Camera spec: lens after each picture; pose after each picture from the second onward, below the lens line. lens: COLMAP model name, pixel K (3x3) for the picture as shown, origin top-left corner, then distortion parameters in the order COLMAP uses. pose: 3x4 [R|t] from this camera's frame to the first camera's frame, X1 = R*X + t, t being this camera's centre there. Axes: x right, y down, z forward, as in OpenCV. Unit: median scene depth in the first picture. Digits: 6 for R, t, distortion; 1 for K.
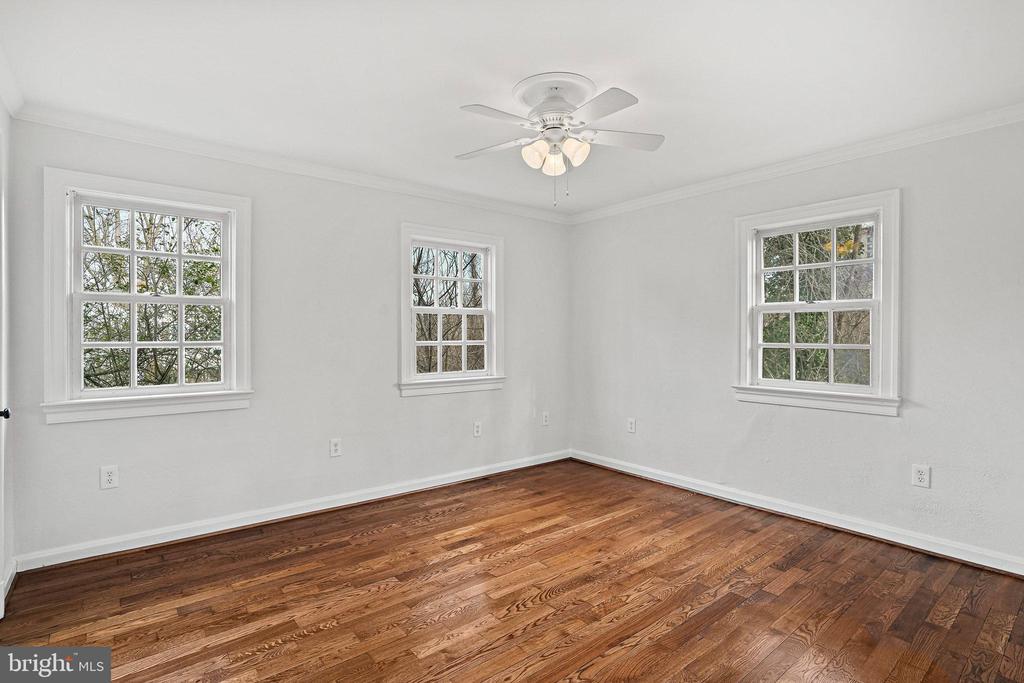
lens RADIAL K [[506.0, 0, 507.8], [0, 506.0, 334.9], [0, 0, 1]] dist [-0.052428, 0.025484]
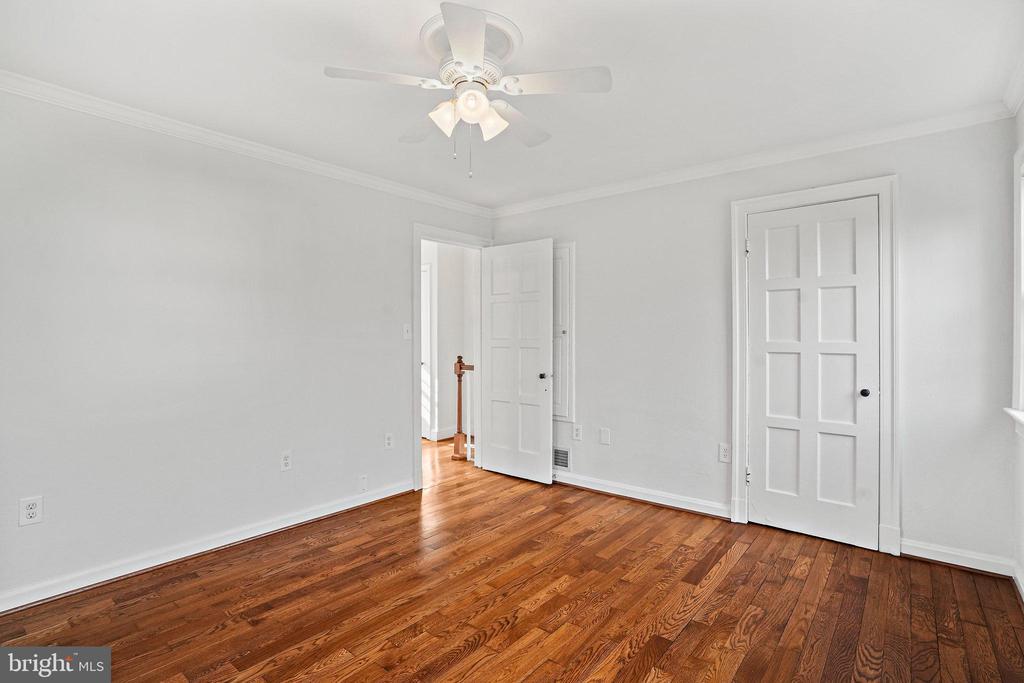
lens RADIAL K [[506.0, 0, 507.8], [0, 506.0, 334.9], [0, 0, 1]] dist [-0.052428, 0.025484]
pose [[-0.980557, -0.000960, -0.196232, 0.164380], [-0.001047, 0.999999, 0.000338, -0.001564], [0.196231, 0.000537, -0.980558, 1.537992]]
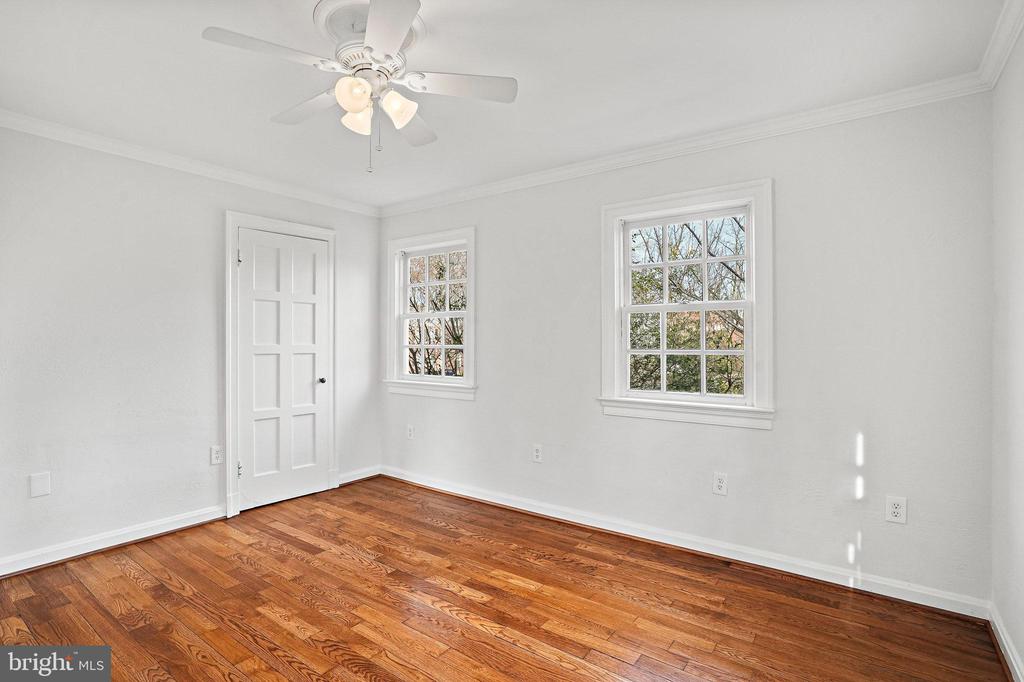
lens RADIAL K [[506.0, 0, 507.8], [0, 506.0, 334.4], [0, 0, 1]] dist [-0.052428, 0.025484]
pose [[0.251190, -0.010086, -0.967885, 0.763532], [-0.001303, 0.999941, -0.010758, -0.000435], [0.967937, 0.003963, 0.251162, 0.858526]]
